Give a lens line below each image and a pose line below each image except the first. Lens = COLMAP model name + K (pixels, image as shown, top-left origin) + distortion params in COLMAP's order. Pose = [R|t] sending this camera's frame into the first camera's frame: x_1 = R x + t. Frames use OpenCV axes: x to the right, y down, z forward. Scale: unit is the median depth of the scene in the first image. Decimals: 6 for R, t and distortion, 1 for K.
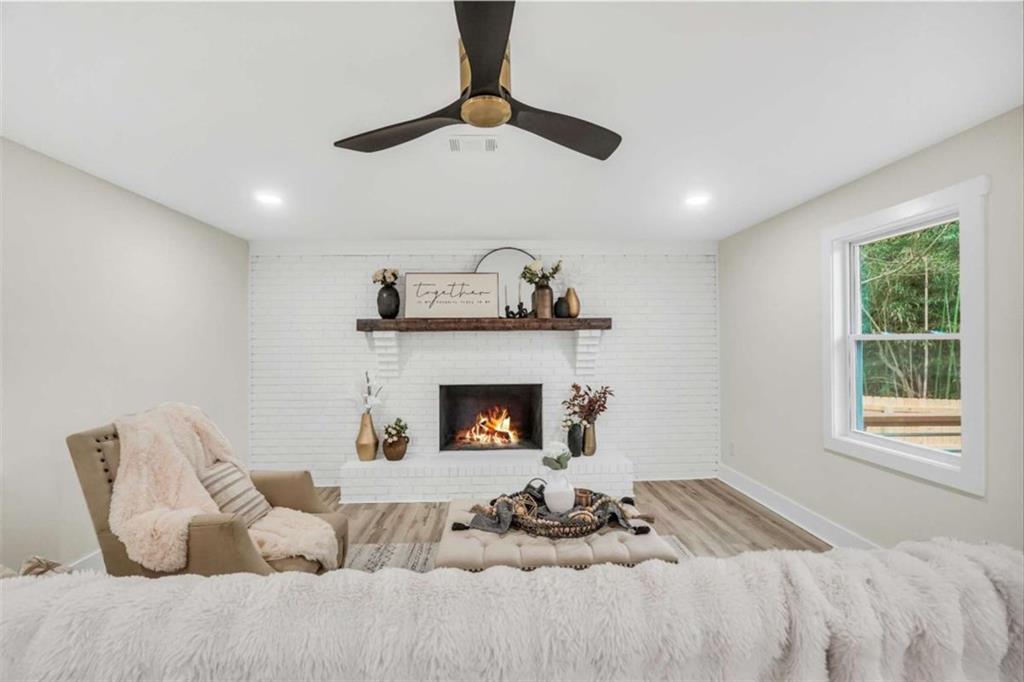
lens RADIAL K [[442.4, 0, 503.5], [0, 442.4, 340.7], [0, 0, 1]] dist [-0.008231, 0.000438]
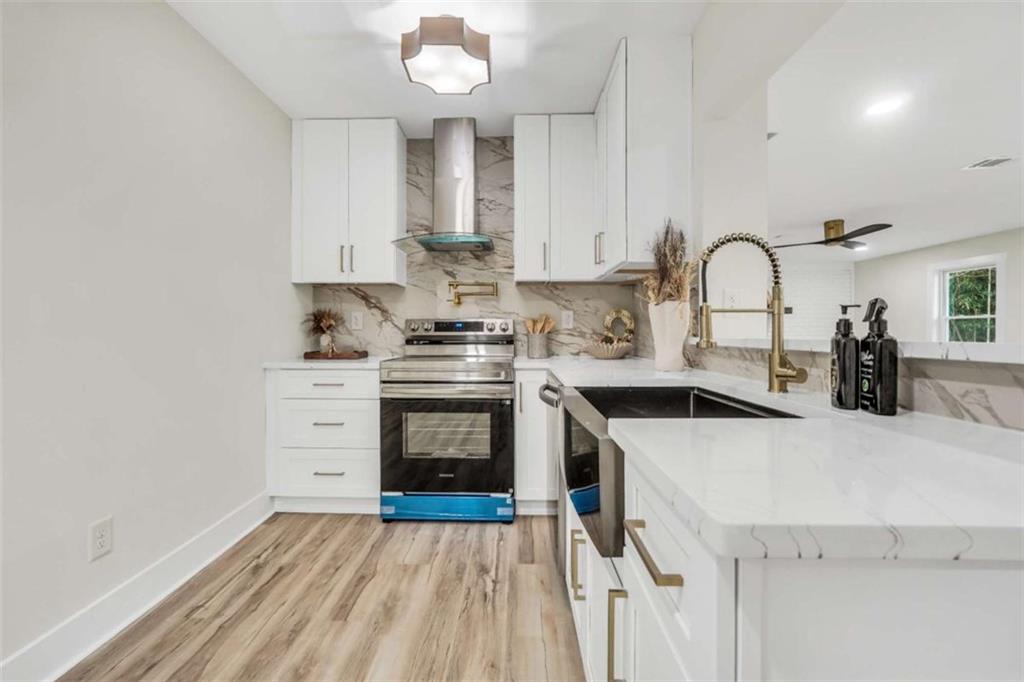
lens RADIAL K [[441.9, 0, 504.0], [0, 441.9, 335.7], [0, 0, 1]] dist [-0.011811, 0.000047]
pose [[0.996892, 0.007212, -0.078455, -0.740116], [-0.005586, 0.999765, 0.020924, 0.031106], [0.078587, -0.020420, 0.996698, -0.806668]]
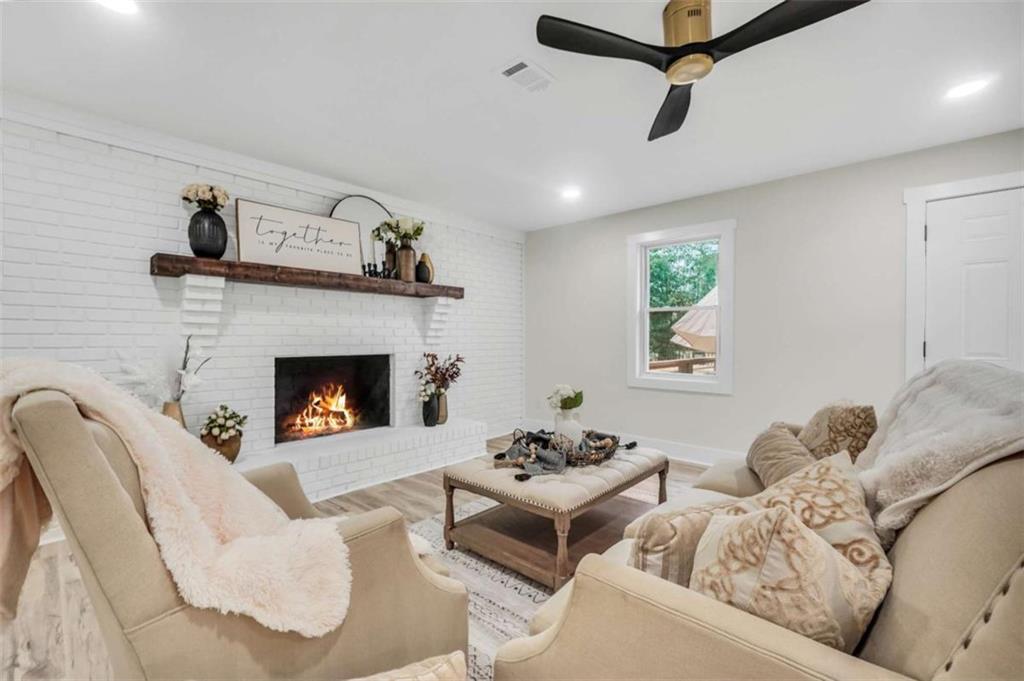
lens RADIAL K [[442.4, 0, 503.5], [0, 442.4, 340.2], [0, 0, 1]] dist [-0.008231, 0.000438]
pose [[0.703186, 0.005947, 0.710981, -0.416400], [-0.031814, 0.999227, 0.023107, 0.043260], [-0.710294, -0.038868, 0.702832, 0.204004]]
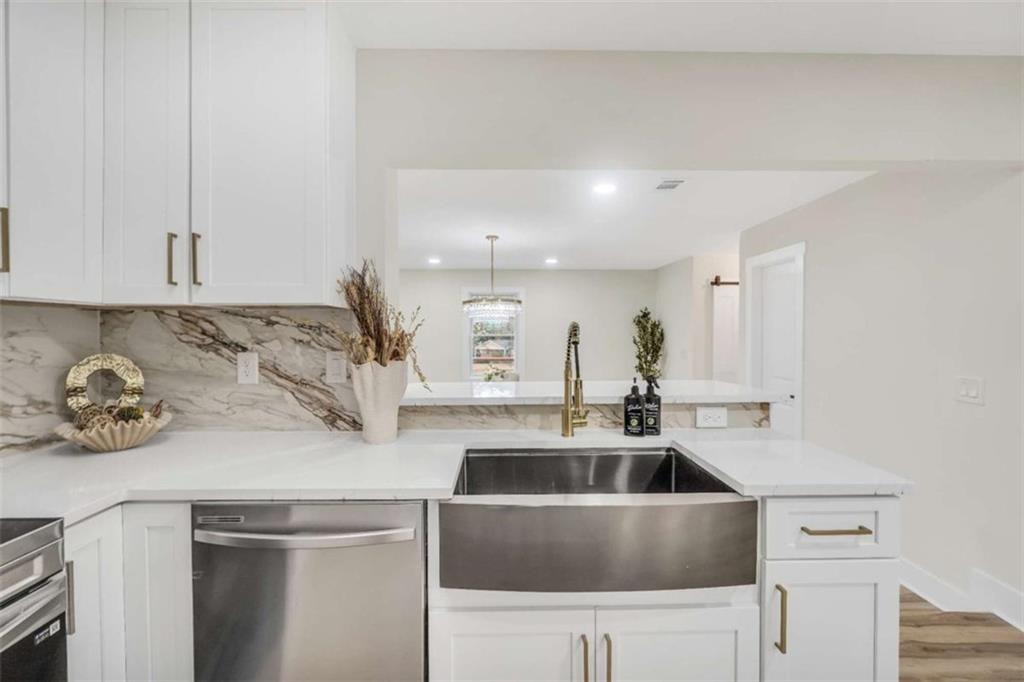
lens RADIAL K [[442.4, 0, 503.5], [0, 442.4, 340.7], [0, 0, 1]] dist [-0.008231, 0.000438]
pose [[0.030557, -0.016325, 0.999400, -0.979977], [-0.012183, 0.999786, 0.016703, -0.018226], [-0.999459, -0.012686, 0.030351, -0.470265]]
